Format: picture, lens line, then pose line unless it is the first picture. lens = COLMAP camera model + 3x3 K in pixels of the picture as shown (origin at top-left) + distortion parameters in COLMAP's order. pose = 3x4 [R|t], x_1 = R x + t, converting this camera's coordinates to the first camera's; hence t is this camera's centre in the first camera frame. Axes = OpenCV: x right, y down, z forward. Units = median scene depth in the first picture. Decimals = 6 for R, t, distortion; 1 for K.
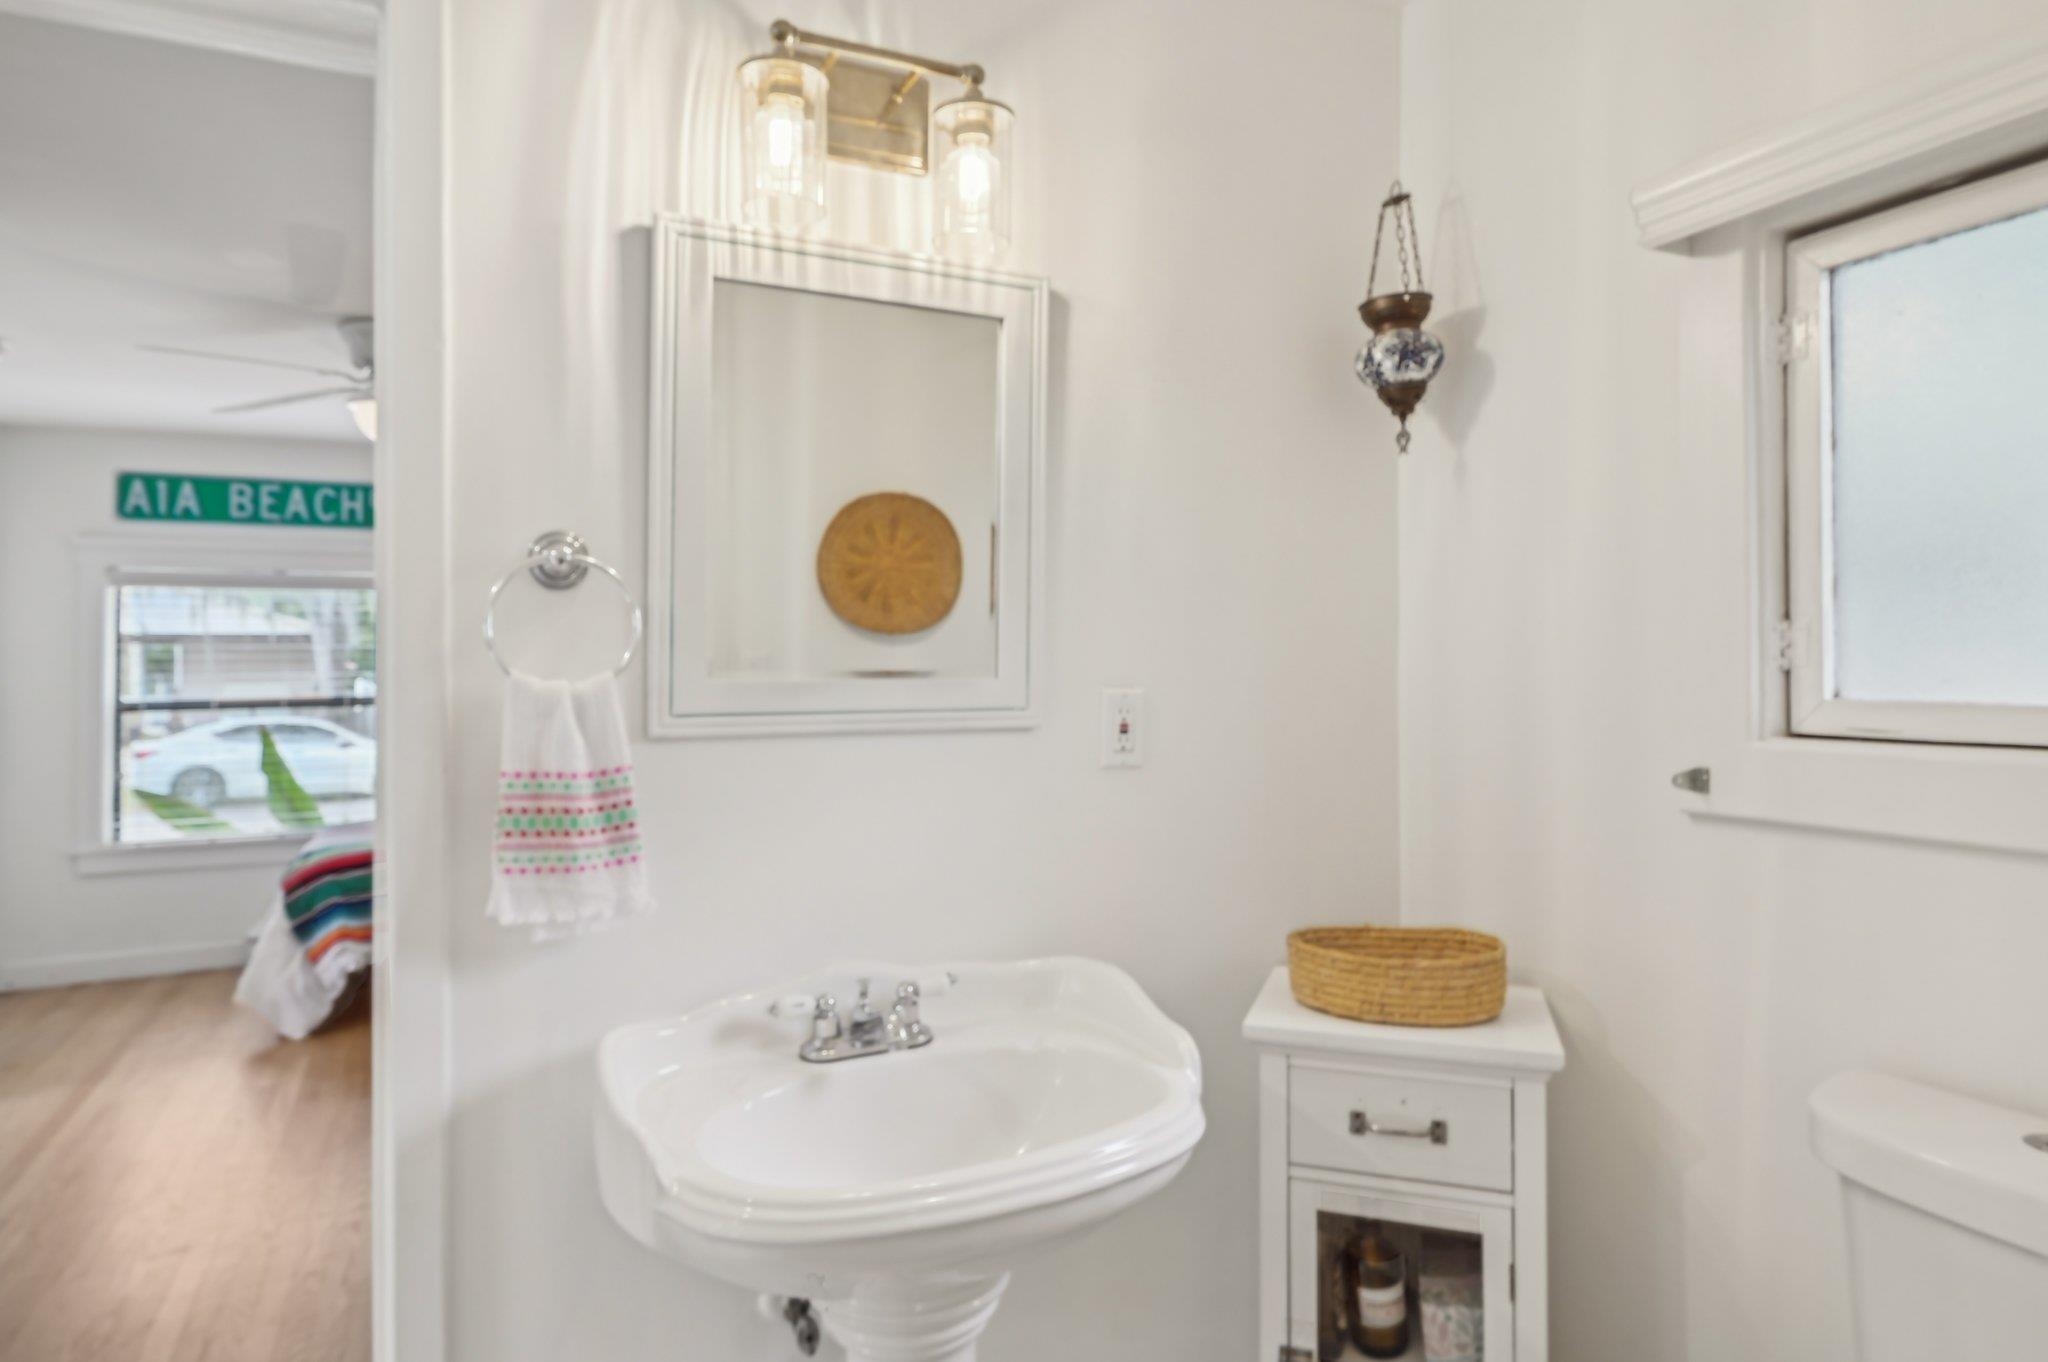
lens RADIAL K [[1199.0, 0, 1037.6], [0, 1199.0, 669.2], [0, 0, 1]] dist [0.013426, 0.000877]
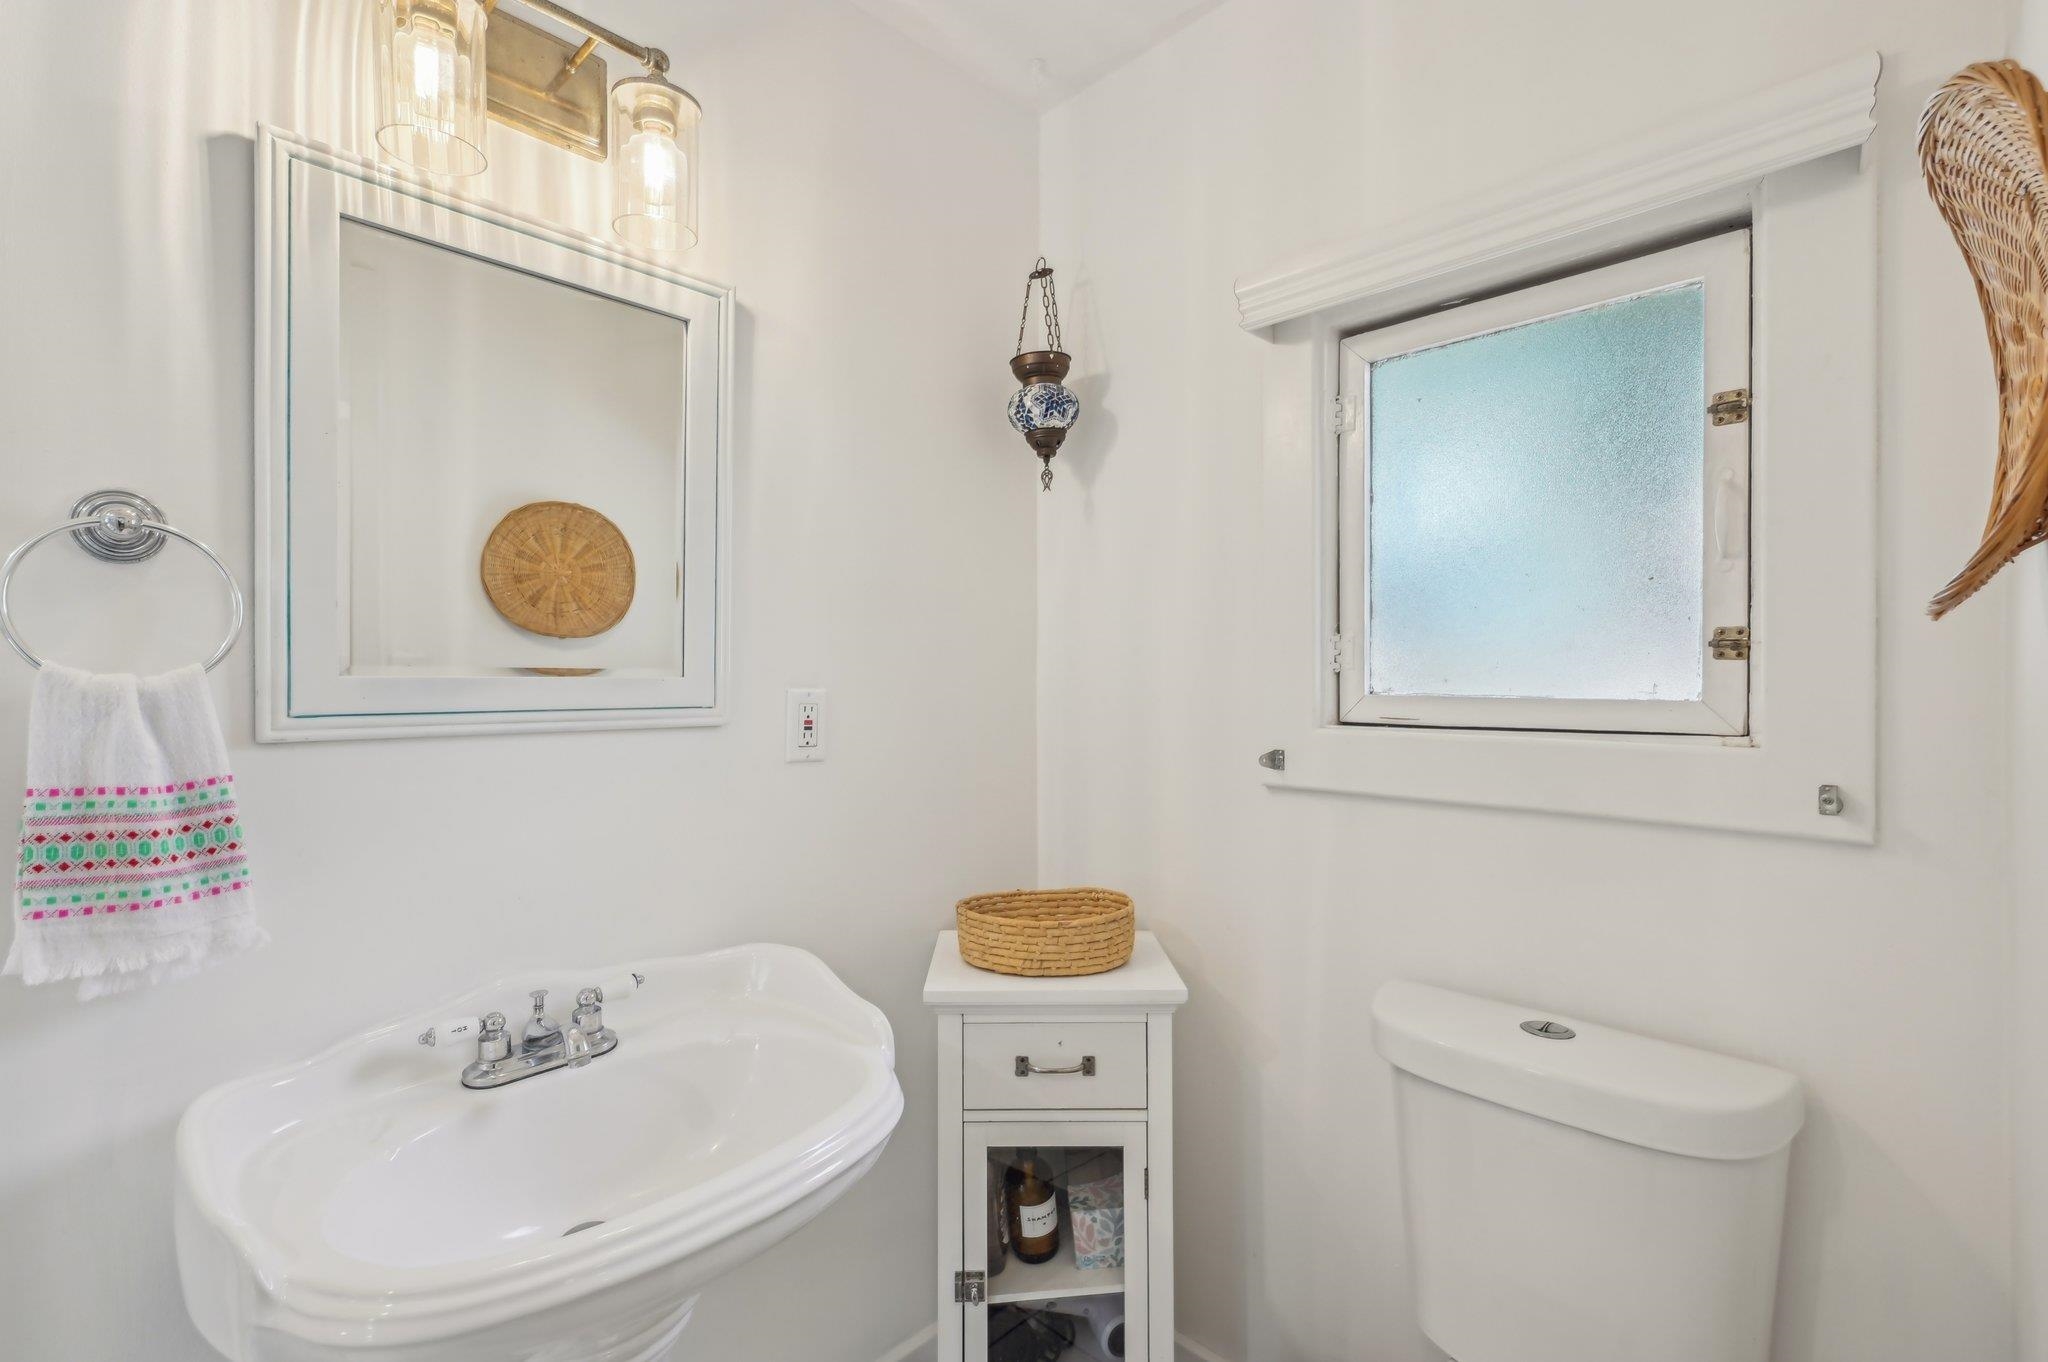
lens RADIAL K [[951.7, 0, 1036.5], [0, 951.7, 698.3], [0, 0, 1]] dist [0.012342, -0.007494]
pose [[0.942245, -0.003886, 0.334901, -0.024128], [-0.002862, 0.999803, 0.019654, 0.008839], [-0.334911, -0.019477, 0.942048, 0.149534]]
